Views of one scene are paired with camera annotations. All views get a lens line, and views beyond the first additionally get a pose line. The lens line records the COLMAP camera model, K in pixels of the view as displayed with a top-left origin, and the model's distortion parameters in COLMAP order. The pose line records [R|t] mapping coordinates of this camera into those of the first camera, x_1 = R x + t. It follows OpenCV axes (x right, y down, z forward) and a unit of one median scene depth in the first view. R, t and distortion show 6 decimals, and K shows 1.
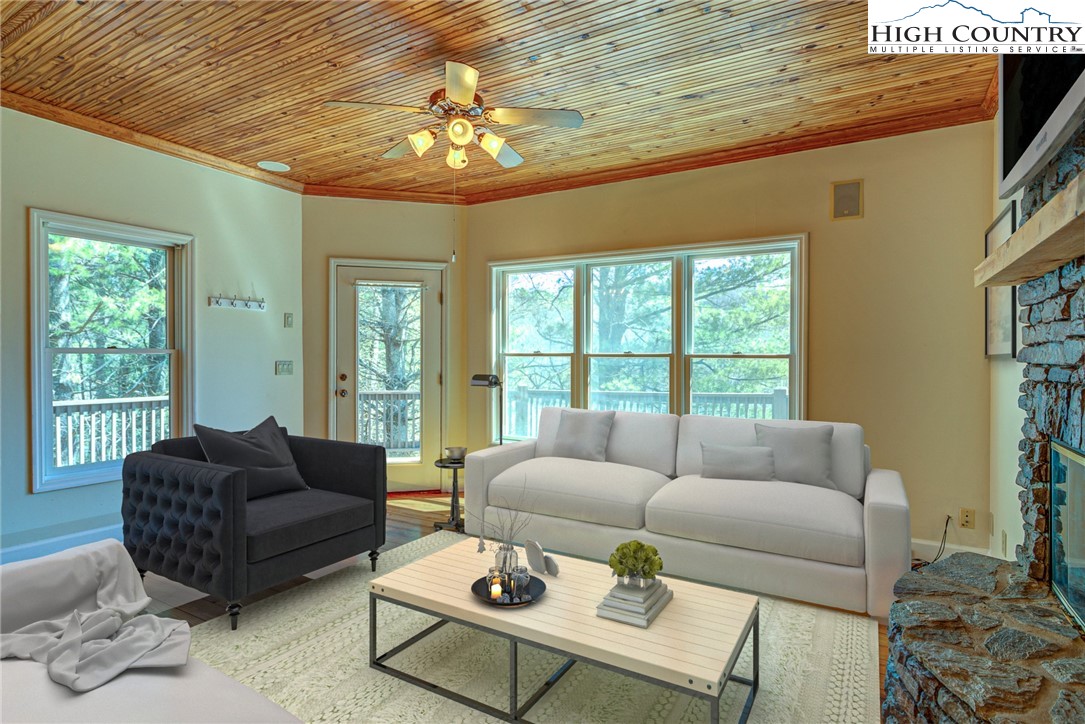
lens RADIAL K [[576.6, 0, 538.4], [0, 576.6, 362.2], [0, 0, 1]] dist [-0.001560, -0.000248]
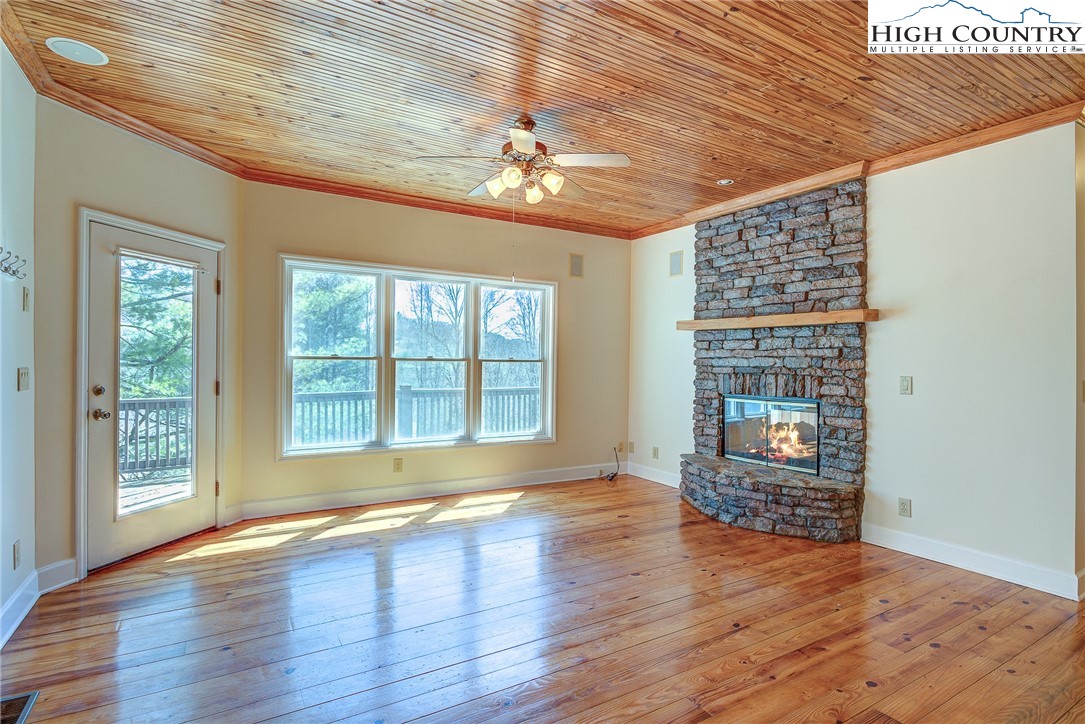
lens RADIAL K [[552.0, 0, 547.9], [0, 552.0, 369.5], [0, 0, 1]] dist [-0.001371, 0.000129]
pose [[0.467430, -0.014016, 0.883919, -0.664409], [-0.000292, 0.999872, 0.016010, -0.008353], [-0.884030, -0.007742, 0.467366, 0.245007]]
